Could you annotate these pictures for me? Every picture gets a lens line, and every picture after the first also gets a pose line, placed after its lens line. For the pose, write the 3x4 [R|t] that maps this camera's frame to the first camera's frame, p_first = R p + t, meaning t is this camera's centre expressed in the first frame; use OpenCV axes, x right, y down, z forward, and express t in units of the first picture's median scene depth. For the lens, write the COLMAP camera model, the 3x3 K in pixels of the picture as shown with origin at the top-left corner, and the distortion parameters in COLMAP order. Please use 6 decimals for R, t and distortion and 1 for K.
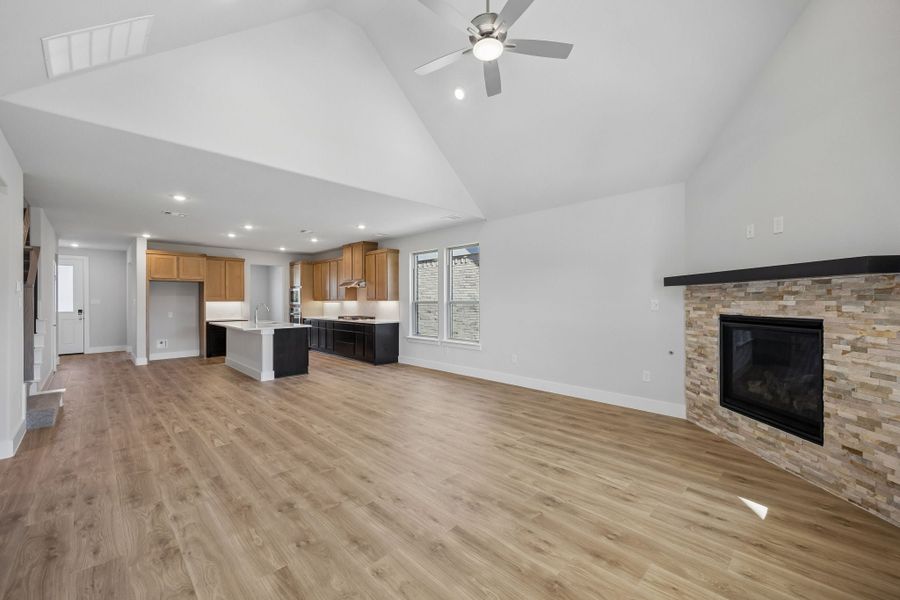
lens RADIAL K [[359.8, 0, 451.9], [0, 359.8, 300.0], [0, 0, 1]] dist [0.000912, 0.000047]
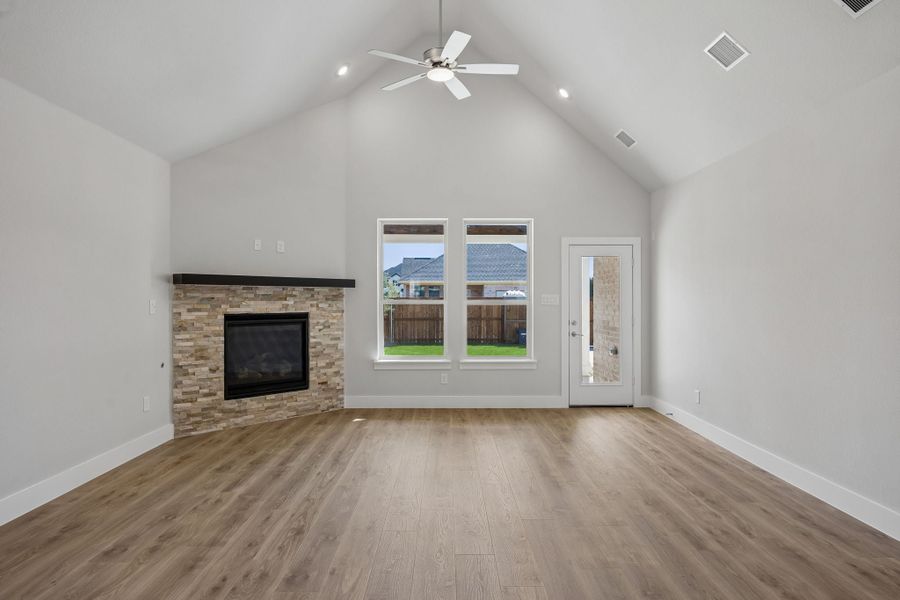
lens RADIAL K [[518.8, 0, 450.0], [0, 518.8, 300.0], [0, 0, 1]] dist [-0.003235, -0.000774]
pose [[-0.714112, 0.002770, 0.700026, -0.851265], [0.001072, 0.999995, -0.002863, 0.003749], [-0.700031, -0.001294, -0.714112, 1.738865]]
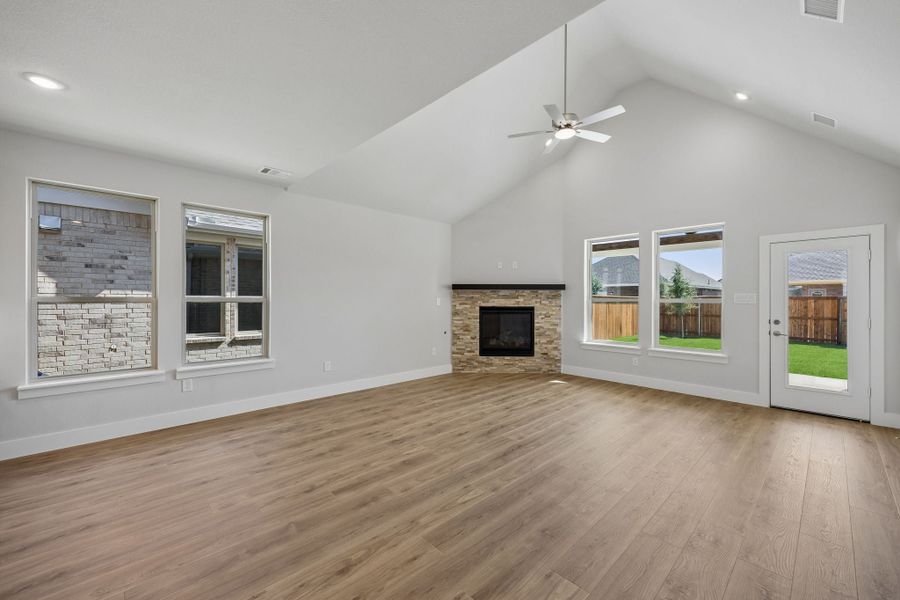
lens RADIAL K [[359.8, 0, 451.9], [0, 359.8, 300.0], [0, 0, 1]] dist [0.000912, 0.000047]
pose [[0.020860, -0.001037, 0.999782, -1.175461], [-0.003535, 0.999993, 0.001111, 0.005540], [-0.999776, -0.003557, 0.020856, 1.181940]]
